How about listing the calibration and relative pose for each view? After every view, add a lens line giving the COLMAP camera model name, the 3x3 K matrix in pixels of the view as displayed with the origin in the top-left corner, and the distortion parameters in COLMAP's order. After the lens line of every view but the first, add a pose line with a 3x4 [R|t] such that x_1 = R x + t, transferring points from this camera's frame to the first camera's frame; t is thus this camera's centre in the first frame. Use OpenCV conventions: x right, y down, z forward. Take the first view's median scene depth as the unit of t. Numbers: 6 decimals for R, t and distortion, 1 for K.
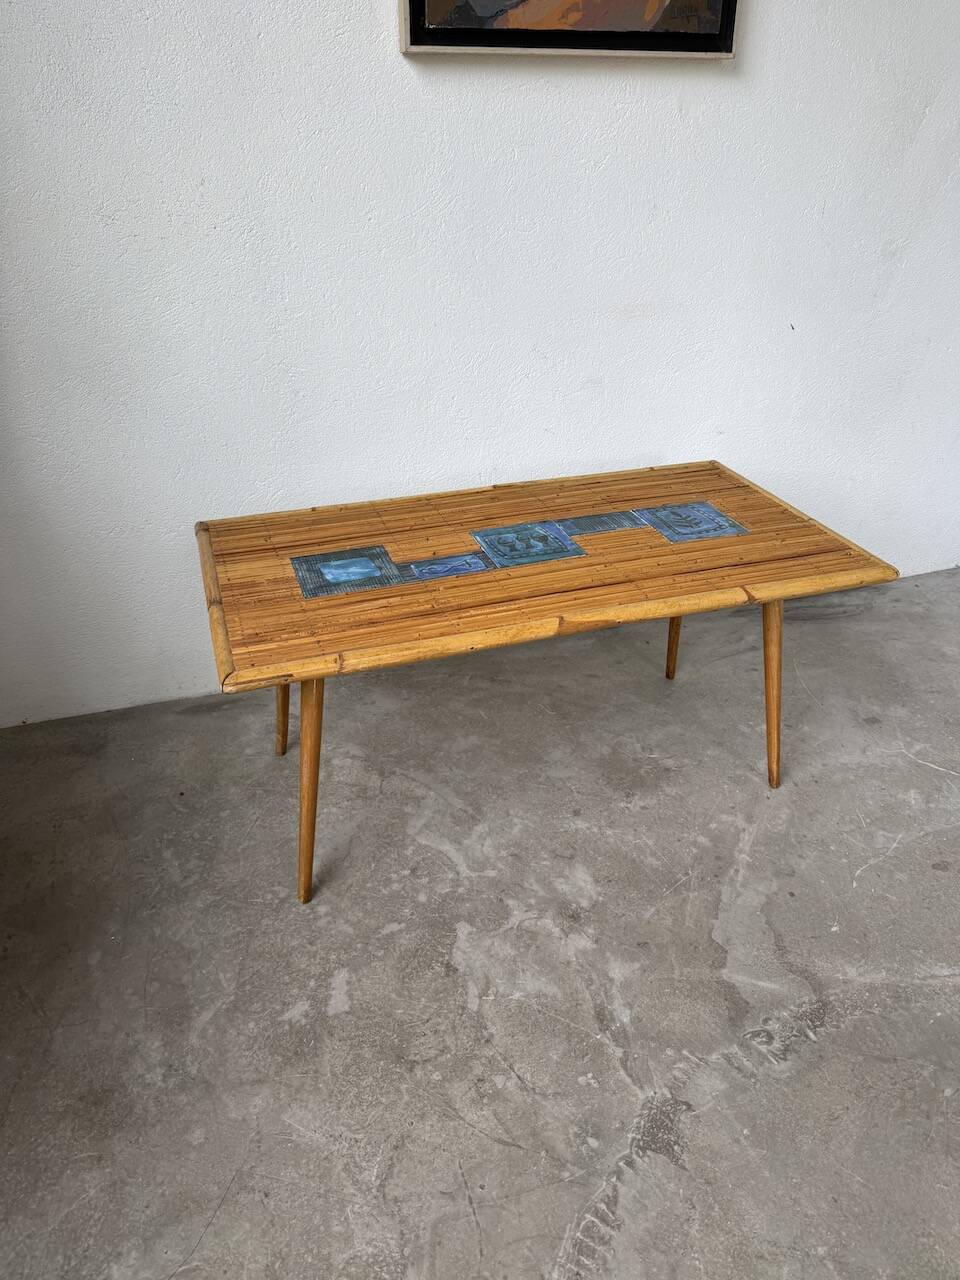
lens RADIAL K [[907.5, 0, 484.3], [0, 907.5, 633.5], [0, 0, 1]] dist [0.013053, -0.024238]
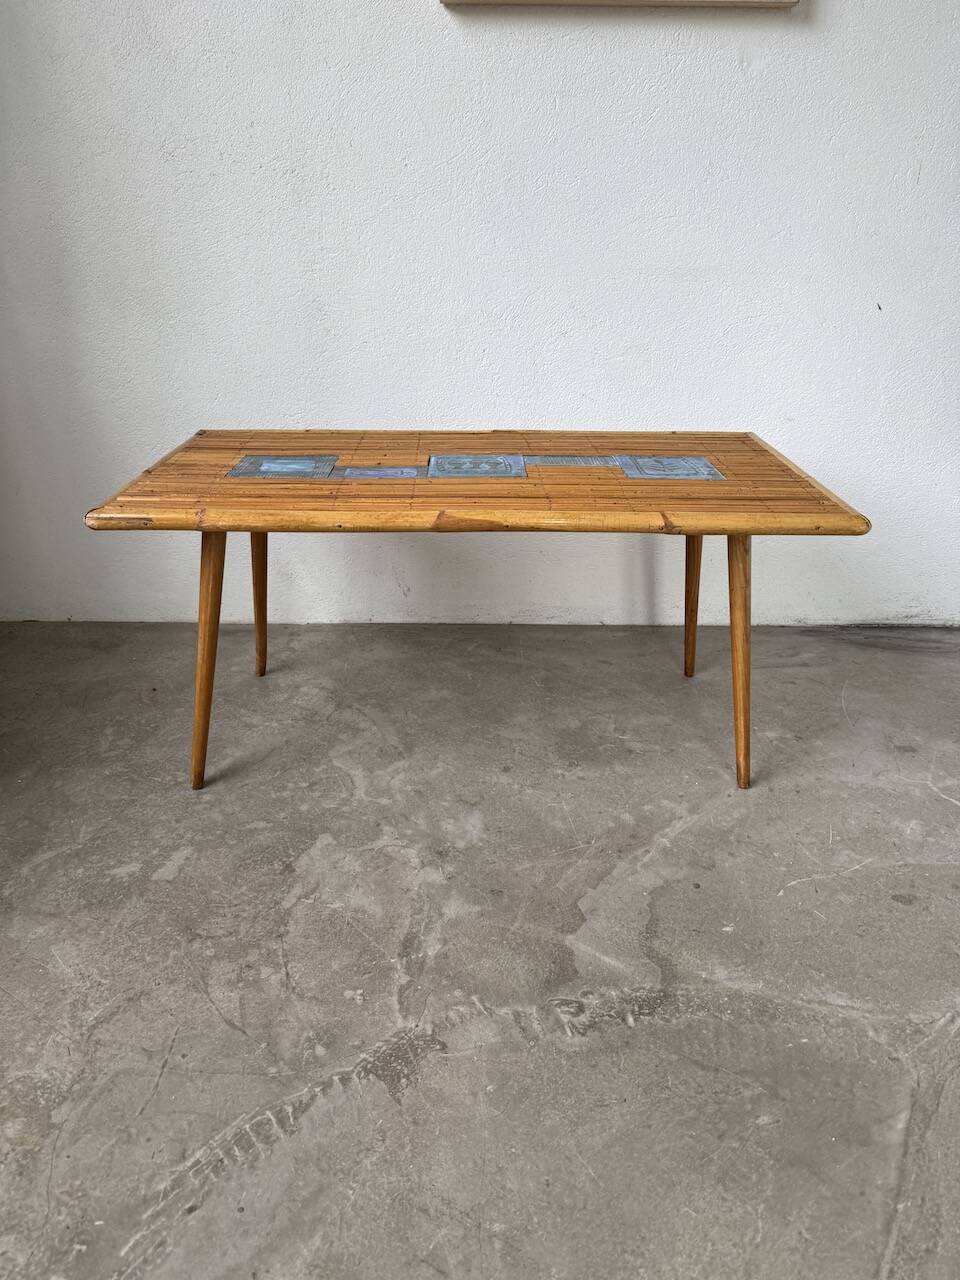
lens RADIAL K [[905.9, 0, 480.0], [0, 905.9, 631.2], [0, 0, 1]] dist [0.017313, -0.031560]
pose [[0.950554, 0.132770, -0.280746, 0.387432], [-0.160756, 0.983826, -0.079022, 0.167444], [0.265714, 0.120246, 0.956523, 0.117018]]
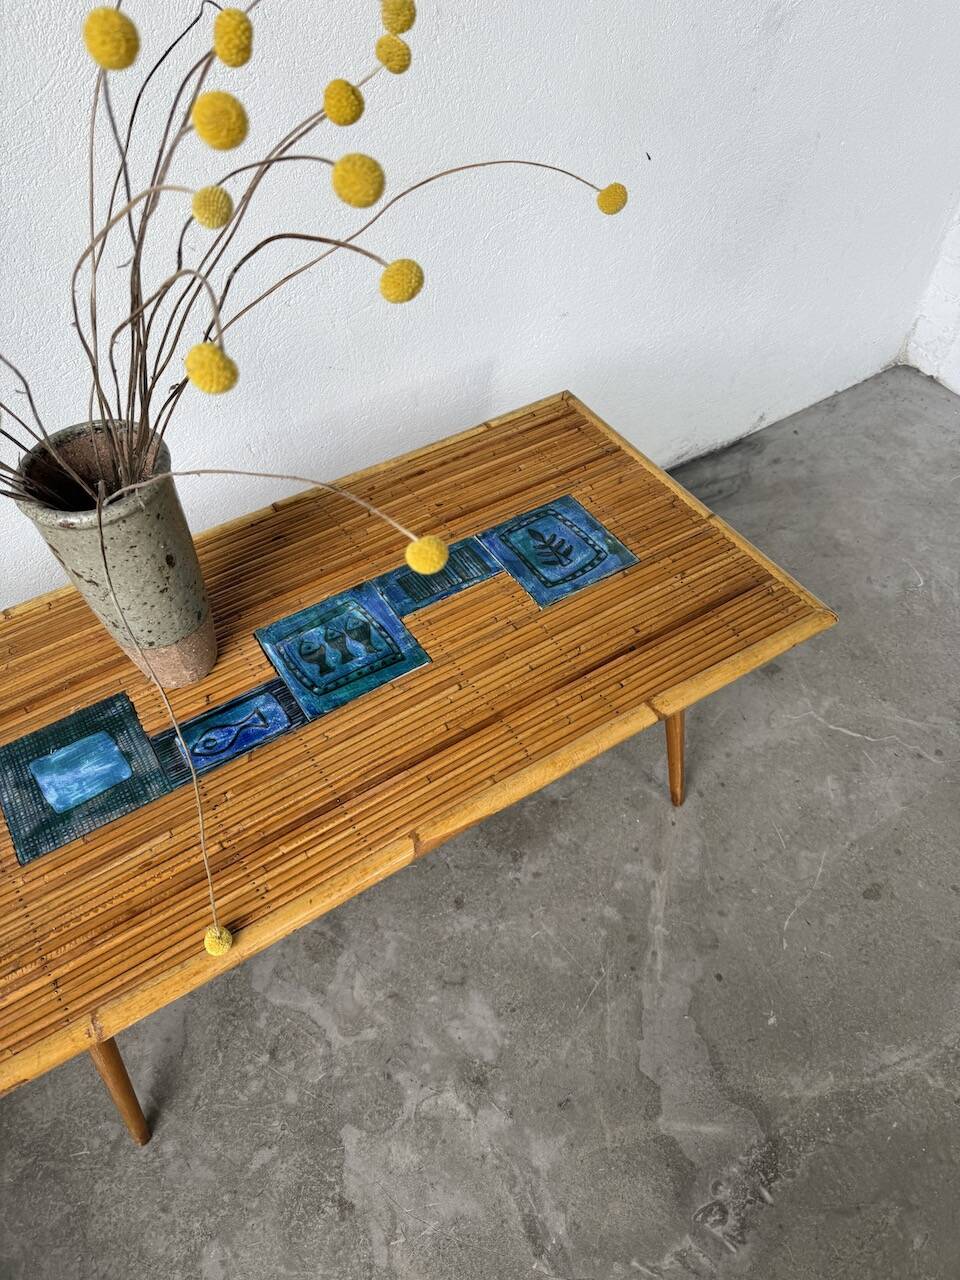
lens RADIAL K [[912.1, 0, 477.2], [0, 912.1, 630.9], [0, 0, 1]] dist [0.008488, -0.021885]
pose [[0.972570, -0.187385, 0.137819, 0.062746], [0.131199, 0.931158, 0.340194, -0.379029], [-0.192078, -0.312781, 0.930201, 0.375817]]
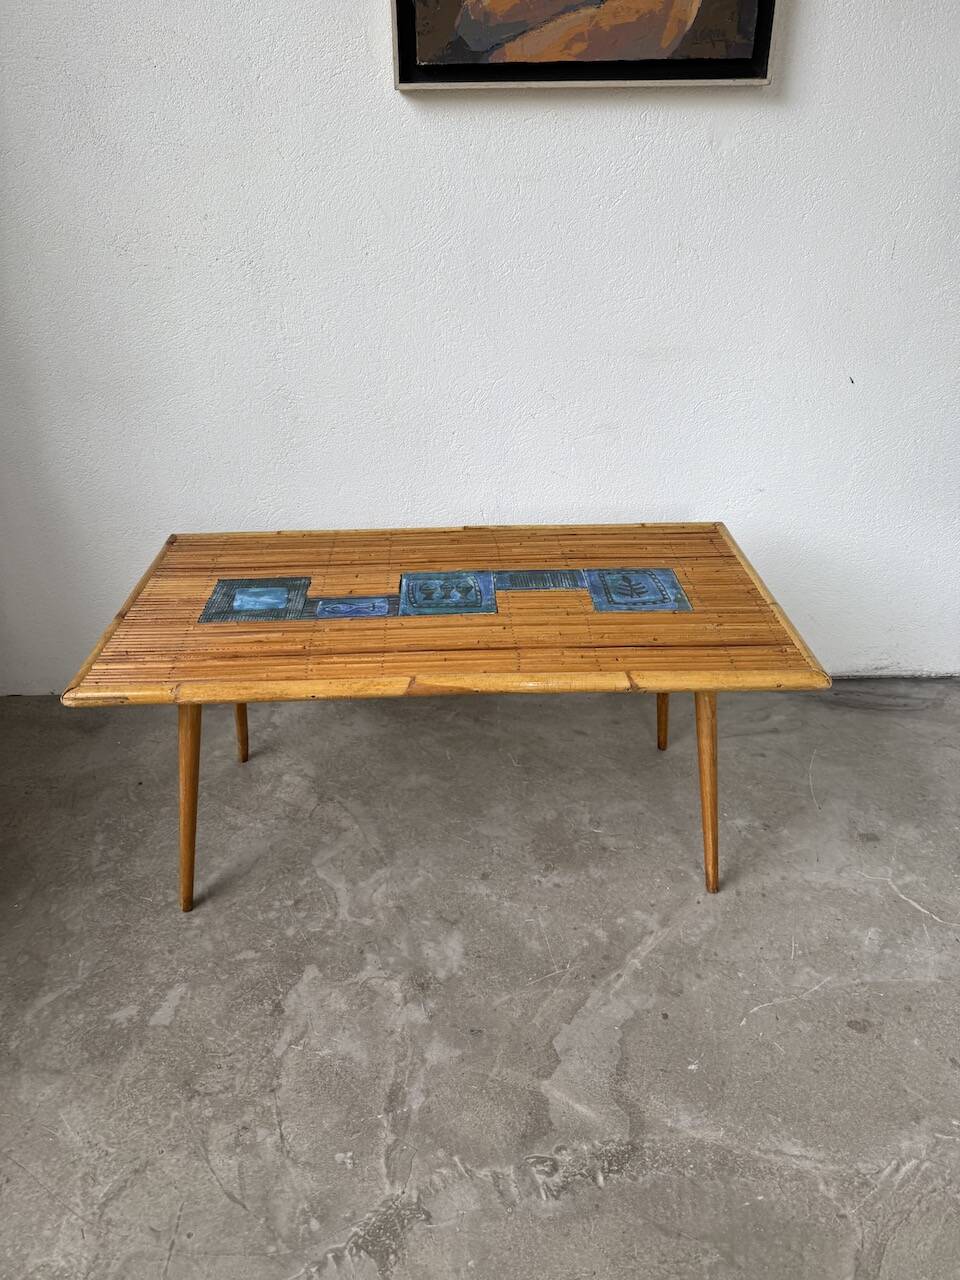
lens RADIAL K [[910.2, 0, 473.1], [0, 910.2, 633.3], [0, 0, 1]] dist [-0.003723, -0.001245]
pose [[0.956190, 0.133563, -0.260504, 0.374772], [-0.134433, 0.990816, 0.014559, -0.084269], [0.260056, 0.021099, 0.965363, 0.080673]]
